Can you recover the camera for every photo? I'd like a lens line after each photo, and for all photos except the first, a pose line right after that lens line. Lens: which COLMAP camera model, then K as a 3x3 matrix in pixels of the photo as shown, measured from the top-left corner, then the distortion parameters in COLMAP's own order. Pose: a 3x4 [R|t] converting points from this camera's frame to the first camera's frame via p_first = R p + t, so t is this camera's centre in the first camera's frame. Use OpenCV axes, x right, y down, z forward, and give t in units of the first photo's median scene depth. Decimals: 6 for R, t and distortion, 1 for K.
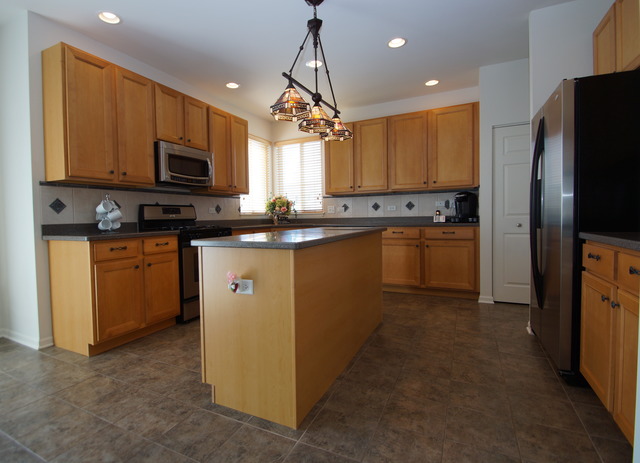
lens RADIAL K [[329.3, 0, 316.3], [0, 329.3, 228.1], [0, 0, 1]] dist [-0.001123, -0.001885]
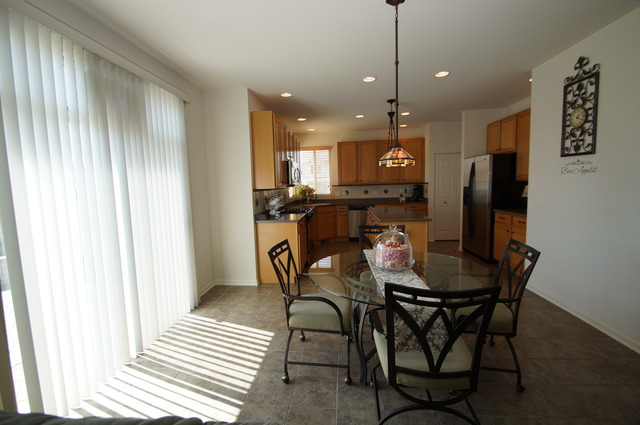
lens RADIAL K [[286.3, 0, 319.7], [0, 286.3, 212.0], [0, 0, 1]] dist [0.003005, -0.010715]
pose [[0.928523, -0.044994, 0.368537, -0.621329], [0.023415, 0.997750, 0.062821, -0.063693], [-0.370535, -0.049701, 0.927488, -0.300983]]
